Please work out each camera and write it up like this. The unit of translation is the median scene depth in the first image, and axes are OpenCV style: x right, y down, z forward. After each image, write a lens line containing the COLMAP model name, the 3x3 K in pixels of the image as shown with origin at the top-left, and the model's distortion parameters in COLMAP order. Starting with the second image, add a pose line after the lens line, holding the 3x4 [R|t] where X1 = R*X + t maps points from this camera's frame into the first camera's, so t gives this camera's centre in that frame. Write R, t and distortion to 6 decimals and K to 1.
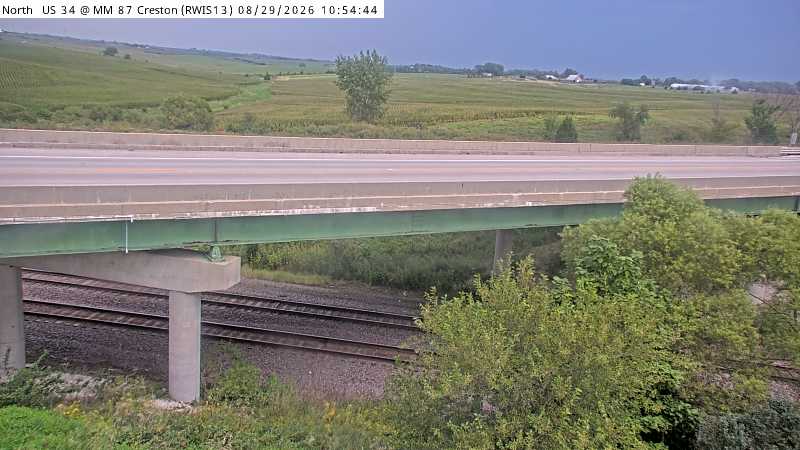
lens RADIAL K [[697.4, 0, 396.2], [0, 697.4, 225.4], [0, 0, 1]] dist [0.069527, 0.048099]
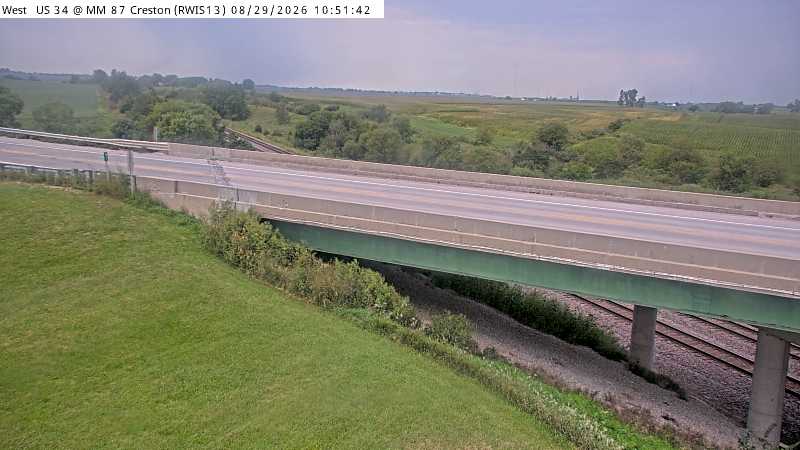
lens RADIAL K [[697.4, 0, 394.5], [0, 697.4, 229.1], [0, 0, 1]] dist [0.069527, 0.048099]
pose [[0.473656, 0.099249, -0.875100, 0.188951], [-0.186385, 0.982420, 0.010538, -0.009419], [0.860762, 0.158114, 0.483827, 0.113924]]
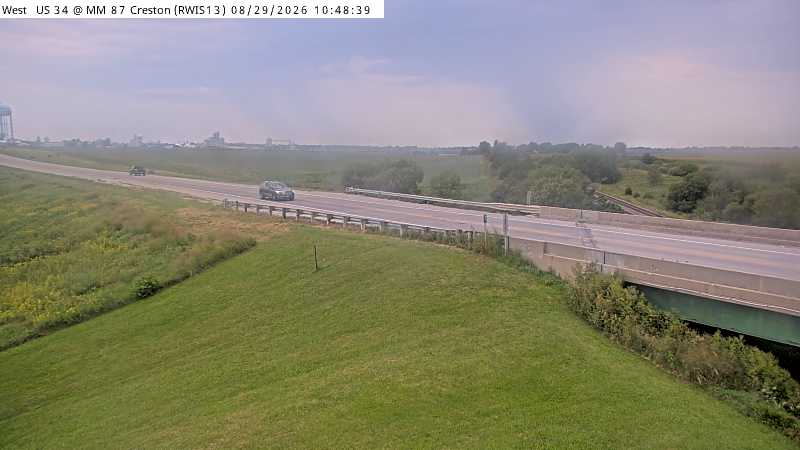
lens RADIAL K [[697.4, 0, 410.3], [0, 697.4, 230.5], [0, 0, 1]] dist [0.069527, 0.048099]
pose [[-0.006183, 0.026365, -0.999633, 0.280003], [-0.216560, 0.975894, 0.027078, -0.014302], [0.976250, 0.216648, -0.000324, 0.174220]]
